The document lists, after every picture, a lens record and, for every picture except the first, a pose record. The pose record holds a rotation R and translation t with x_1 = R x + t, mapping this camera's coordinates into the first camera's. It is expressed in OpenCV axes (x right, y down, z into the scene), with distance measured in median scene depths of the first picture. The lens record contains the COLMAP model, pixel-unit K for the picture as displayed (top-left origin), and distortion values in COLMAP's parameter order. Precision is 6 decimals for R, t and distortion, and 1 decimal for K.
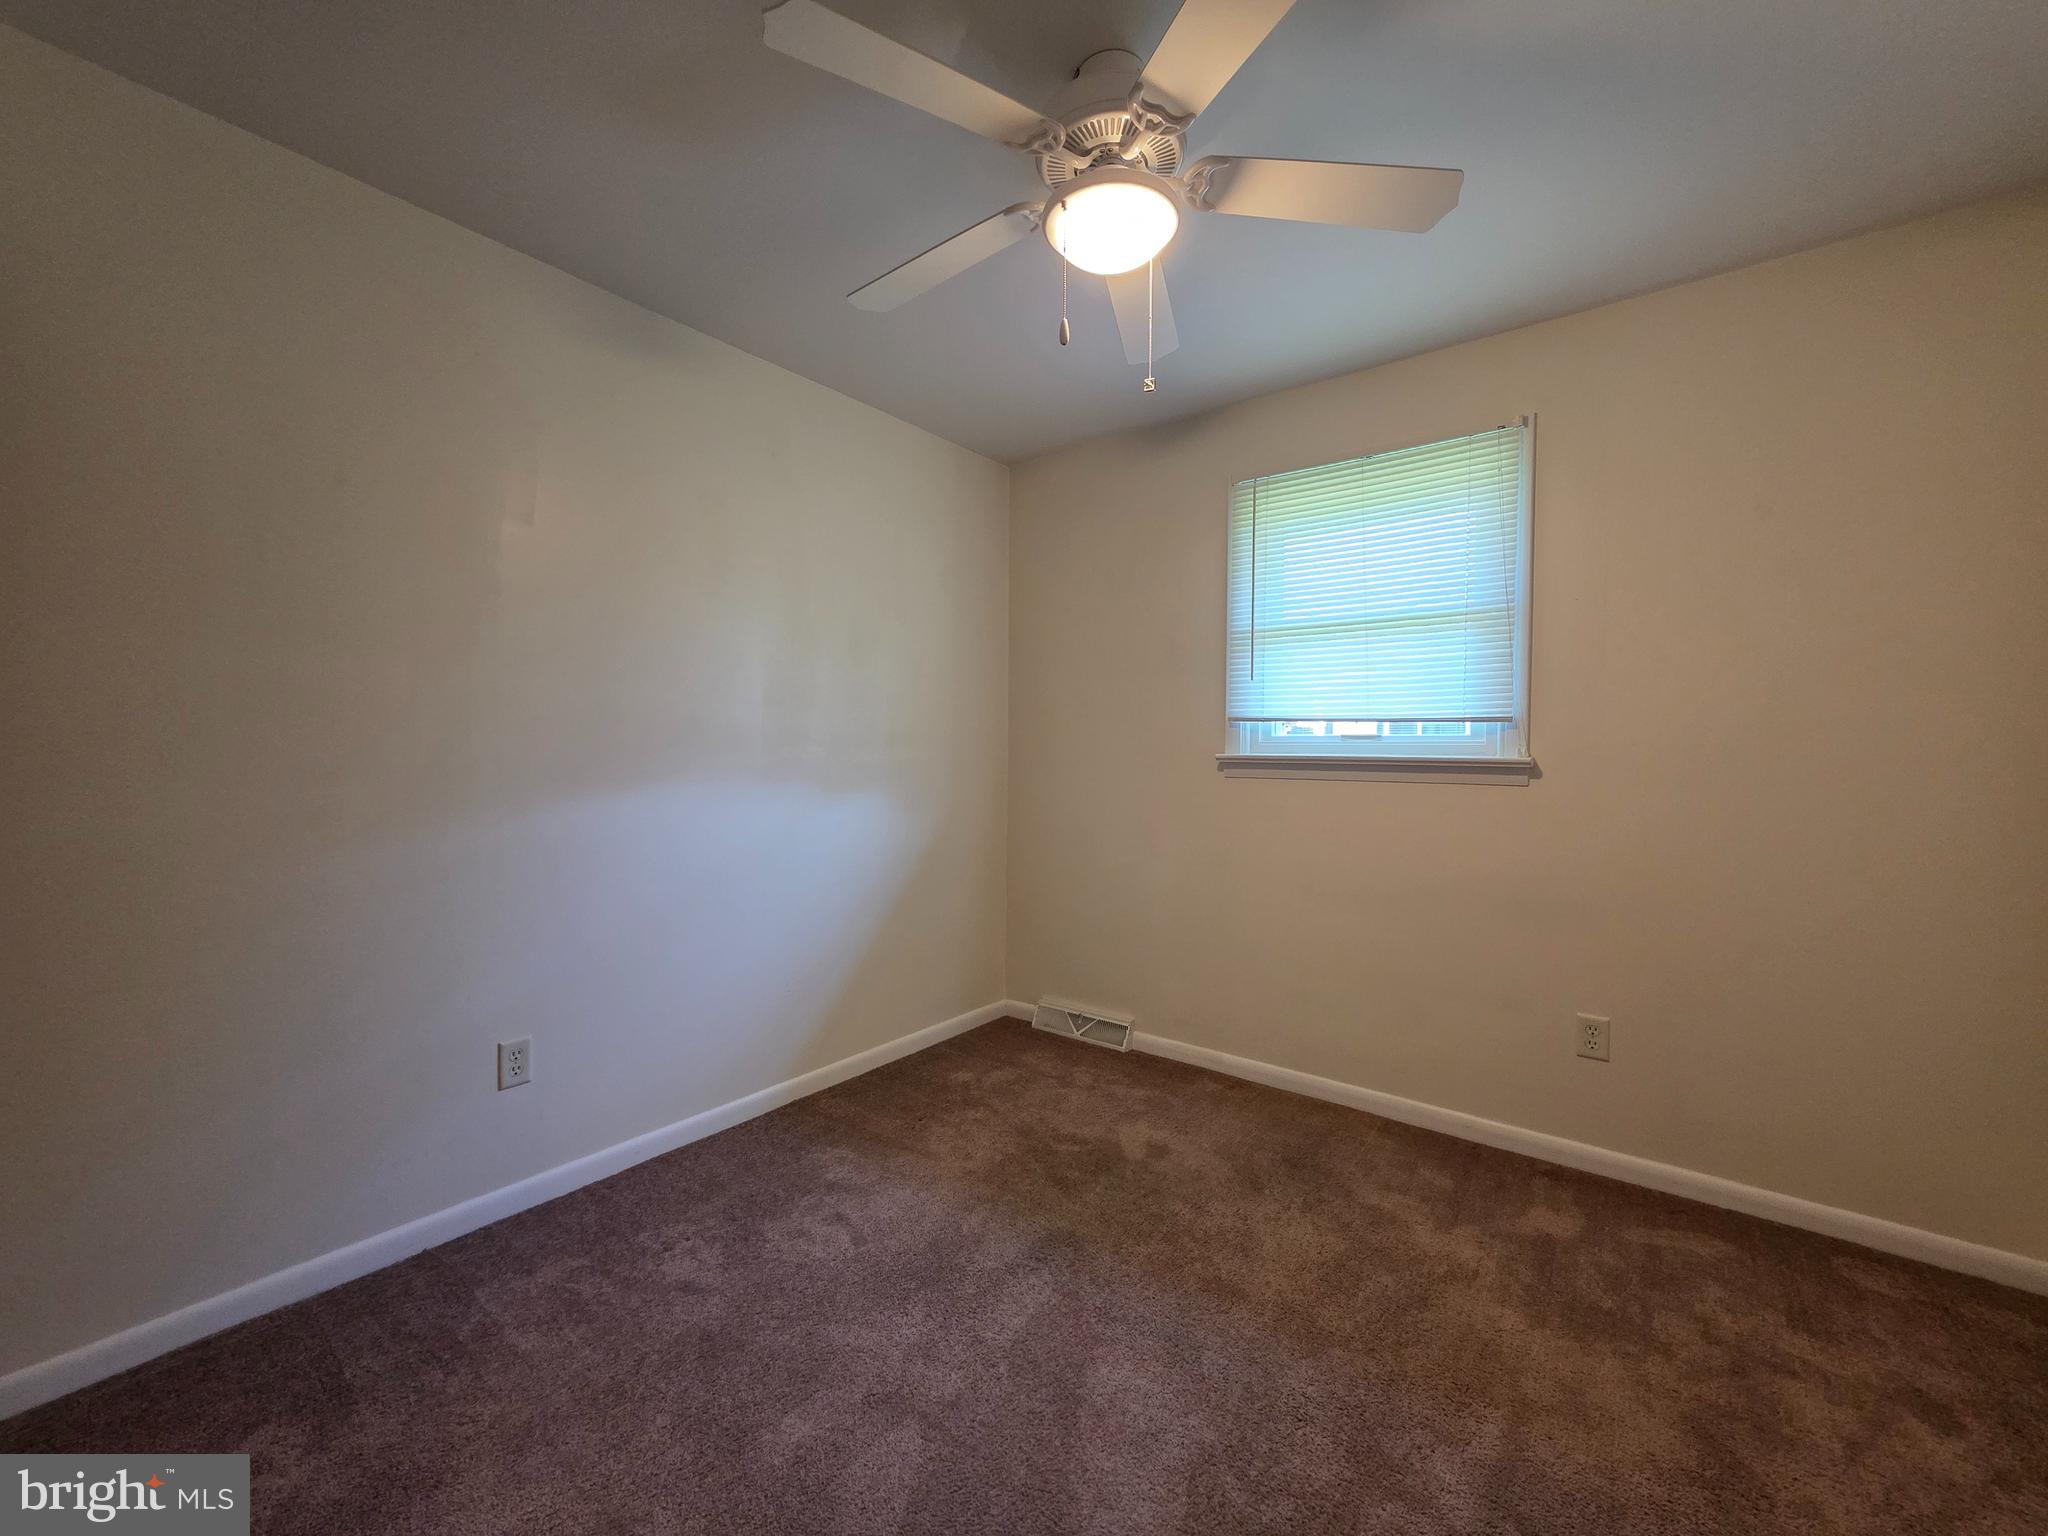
lens RADIAL K [[817.4, 0, 1032.7], [0, 817.4, 759.6], [0, 0, 1]] dist [0.002959, 0.000357]
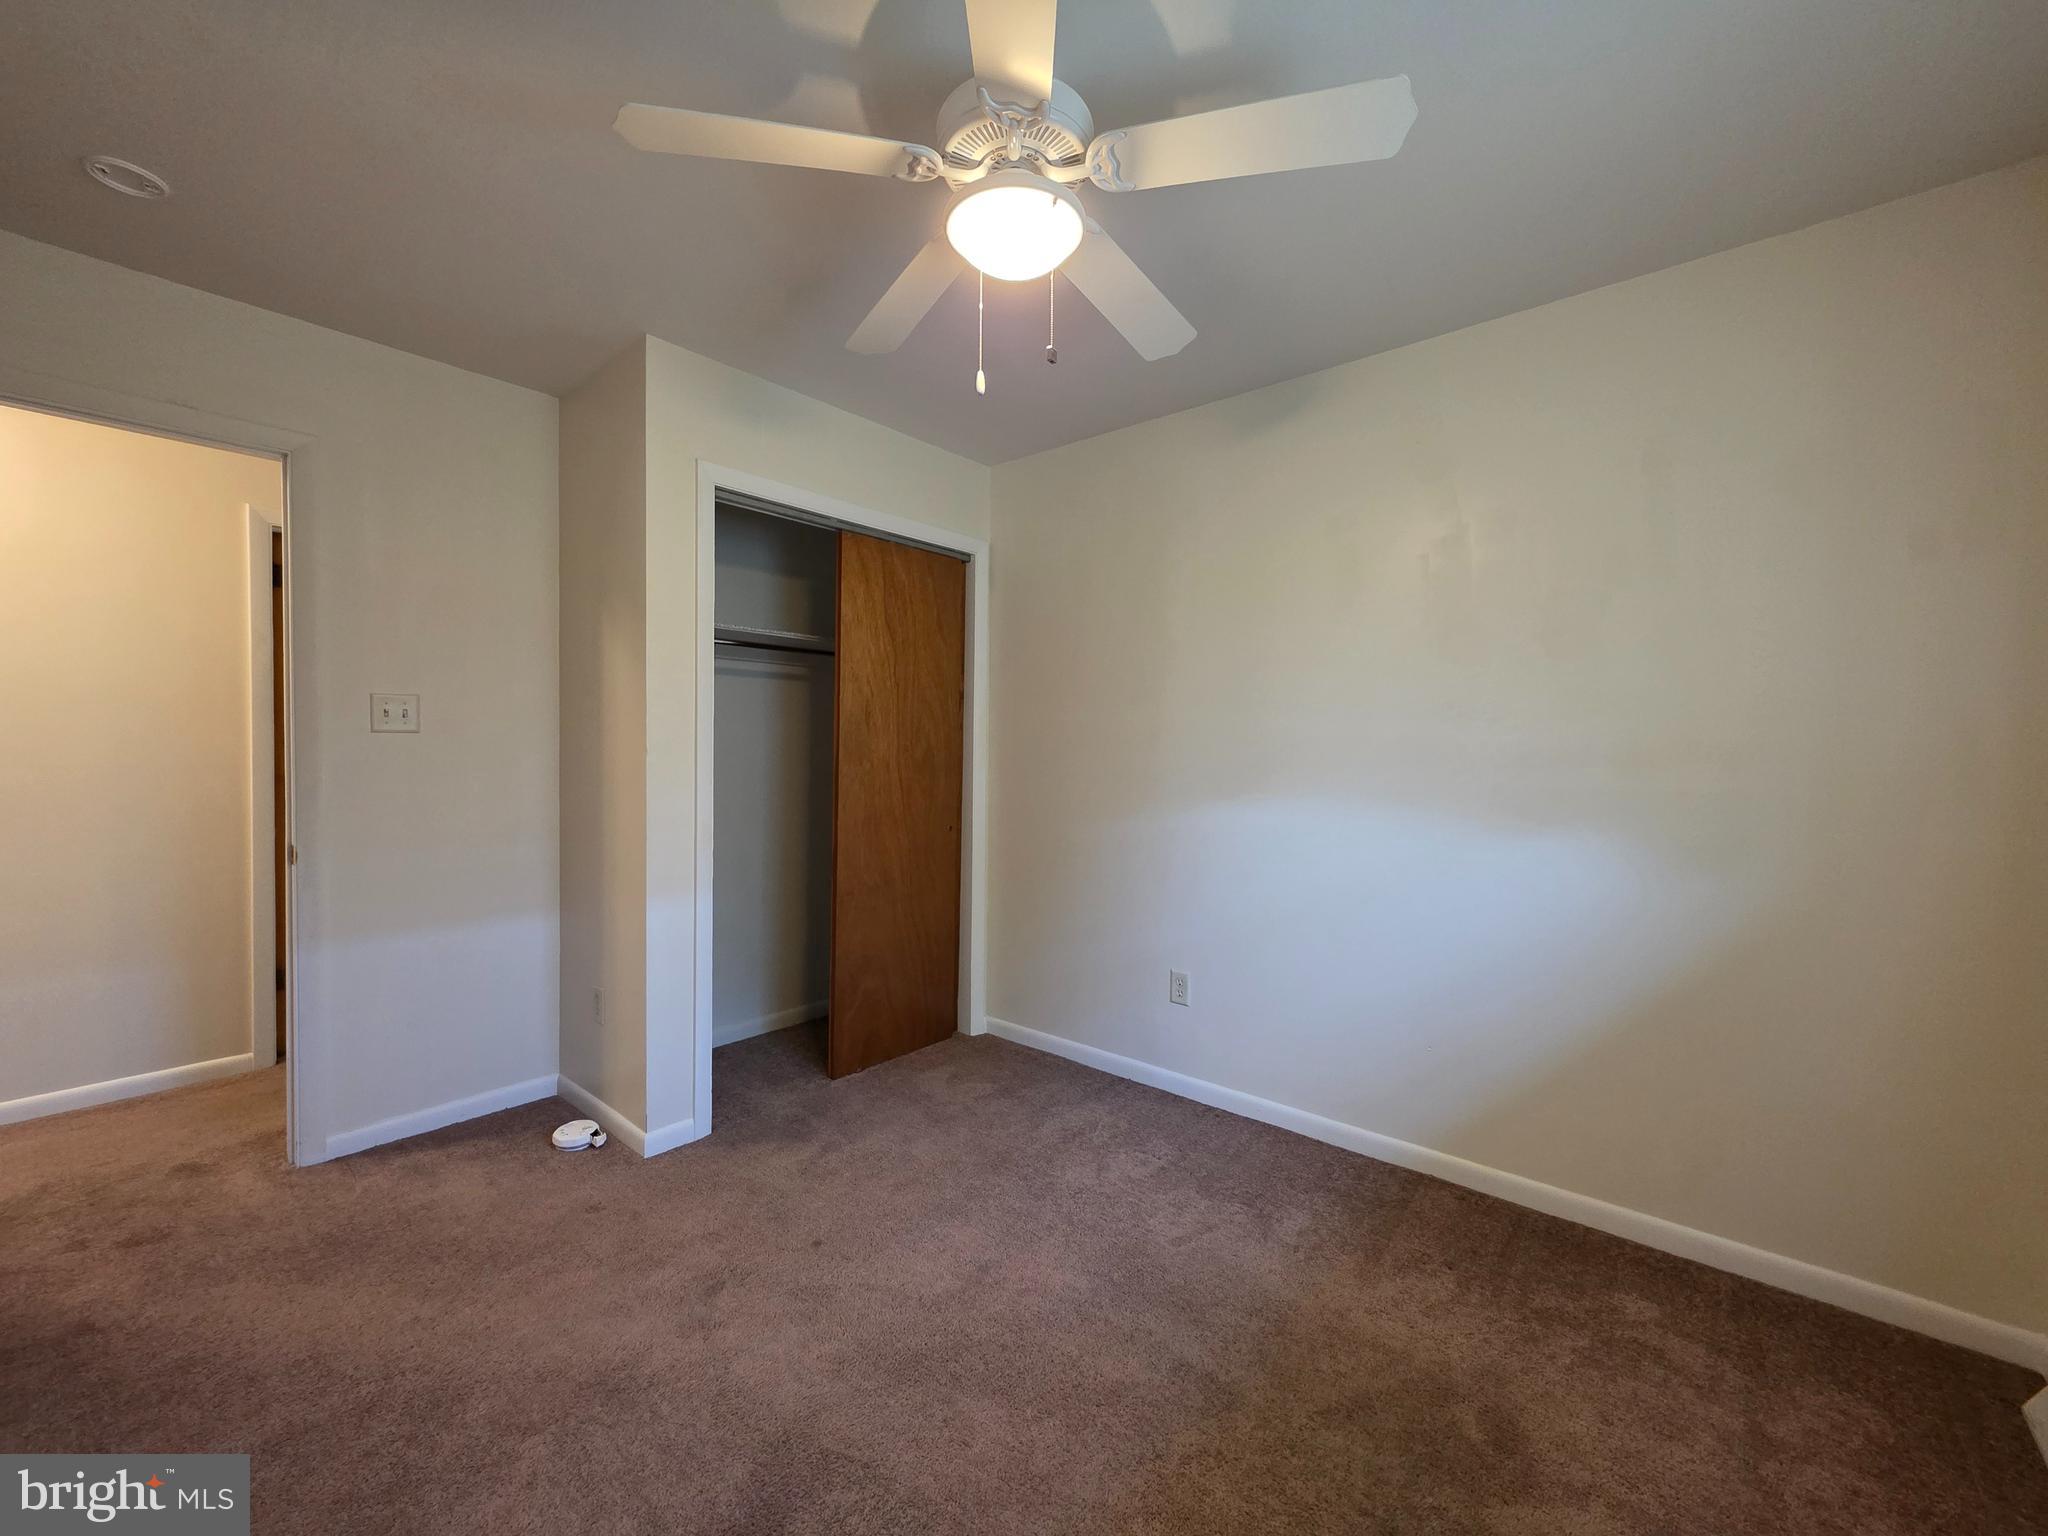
lens RADIAL K [[817.4, 0, 1017.3], [0, 817.4, 769.8], [0, 0, 1]] dist [0.002959, 0.000357]
pose [[-0.063154, 0.015892, -0.997877, 0.682902], [-0.023487, 0.999573, 0.017406, -0.019096], [0.997727, 0.024537, -0.062754, 0.700213]]
